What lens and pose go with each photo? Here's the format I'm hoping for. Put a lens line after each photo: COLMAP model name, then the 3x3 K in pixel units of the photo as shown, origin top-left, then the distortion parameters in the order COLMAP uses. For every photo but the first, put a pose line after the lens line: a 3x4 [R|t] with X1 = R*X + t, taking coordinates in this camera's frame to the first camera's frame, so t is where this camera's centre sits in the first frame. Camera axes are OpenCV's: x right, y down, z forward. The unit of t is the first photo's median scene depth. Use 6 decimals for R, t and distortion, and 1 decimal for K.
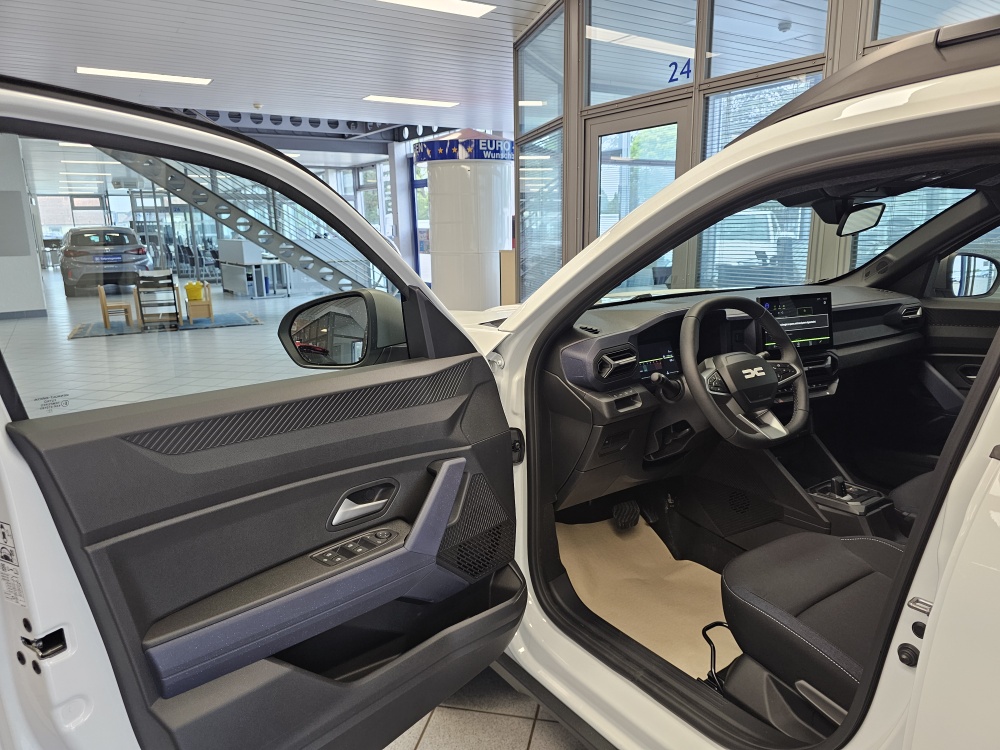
lens RADIAL K [[672.9, 0, 500.2], [0, 672.9, 380.4], [0, 0, 1]] dist [0.050698, -0.051632]
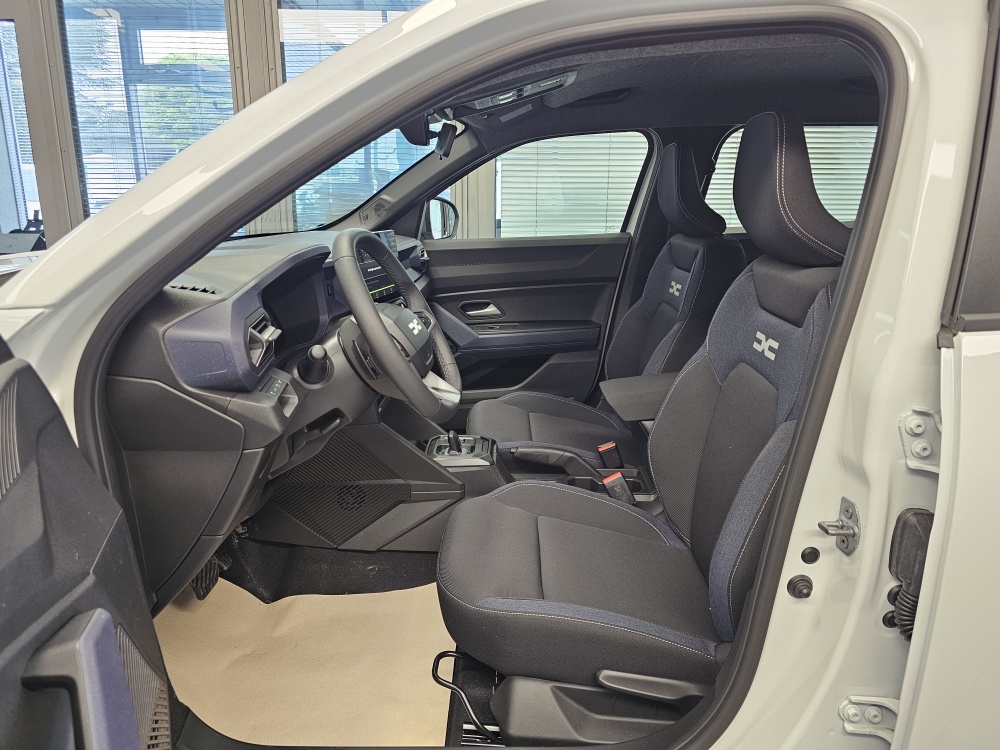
lens RADIAL K [[672.9, 0, 504.8], [0, 672.9, 367.0], [0, 0, 1]] dist [0.050698, -0.051632]
pose [[0.576938, -0.180914, 0.796500, -0.183545], [0.166025, 0.980779, 0.102512, -0.027033], [-0.799736, 0.073096, 0.595885, 0.463908]]
